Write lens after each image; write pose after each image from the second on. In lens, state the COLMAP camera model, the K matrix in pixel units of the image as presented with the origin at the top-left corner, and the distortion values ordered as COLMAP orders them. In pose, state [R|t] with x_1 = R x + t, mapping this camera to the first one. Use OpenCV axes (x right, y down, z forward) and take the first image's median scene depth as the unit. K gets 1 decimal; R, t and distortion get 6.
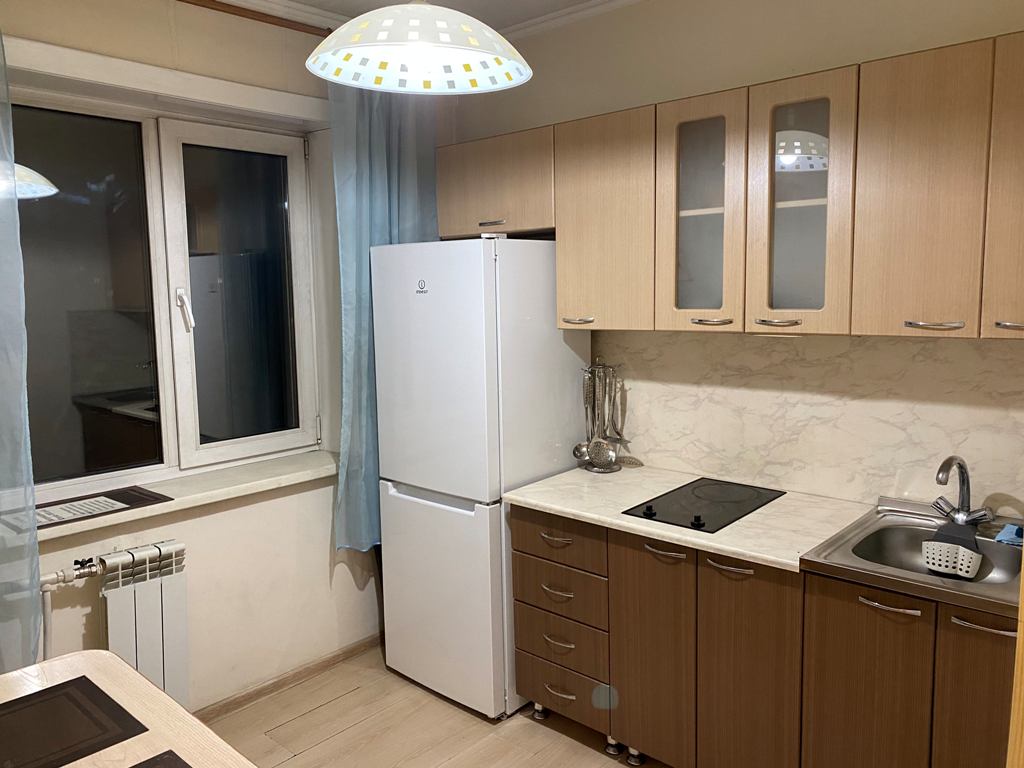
lens RADIAL K [[798.0, 0, 513.3], [0, 798.0, 381.3], [0, 0, 1]] dist [0.059372, -0.070247]
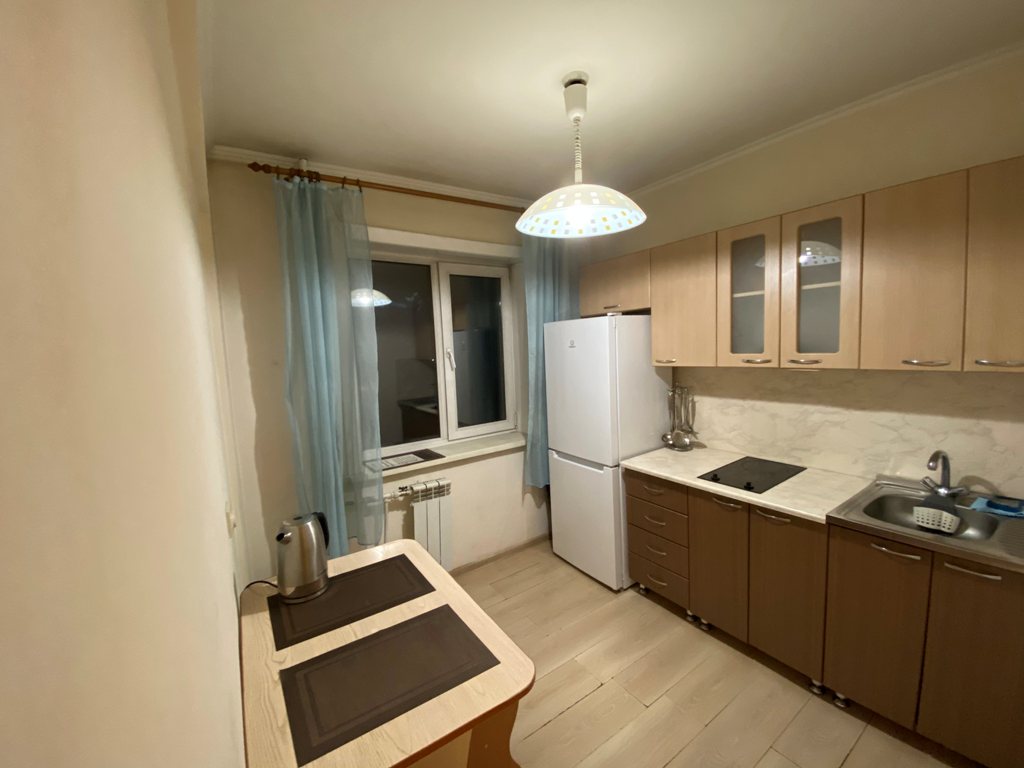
lens RADIAL K [[415.7, 0, 512.0], [0, 415.7, 384.0], [0, 0, 1]] dist [0.058025, -0.045053]
pose [[0.973088, -0.002981, -0.230415, -0.035084], [-0.000791, 0.999867, -0.016277, -0.014300], [0.230433, 0.016021, 0.972956, 0.058987]]
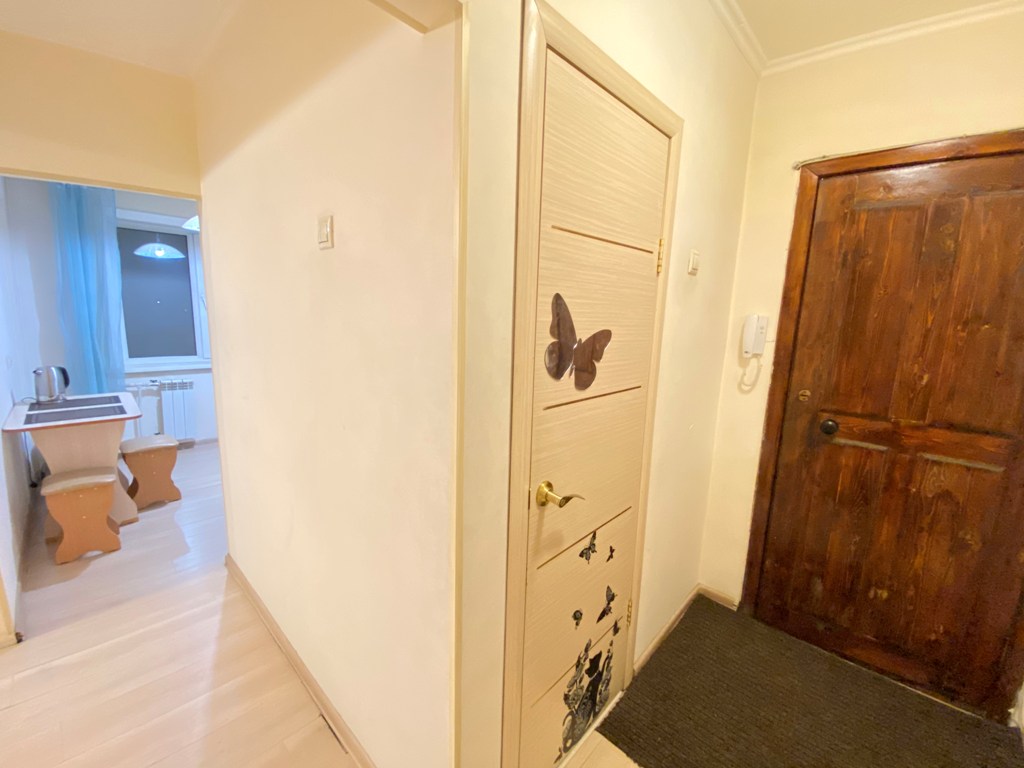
lens RADIAL K [[415.7, 0, 512.0], [0, 415.7, 384.0], [0, 0, 1]] dist [0.058025, -0.045053]
pose [[0.998533, 0.048891, -0.023265, 0.840413], [-0.047696, 0.997639, 0.049417, 0.089091], [0.025626, -0.048235, 0.998507, -0.550051]]
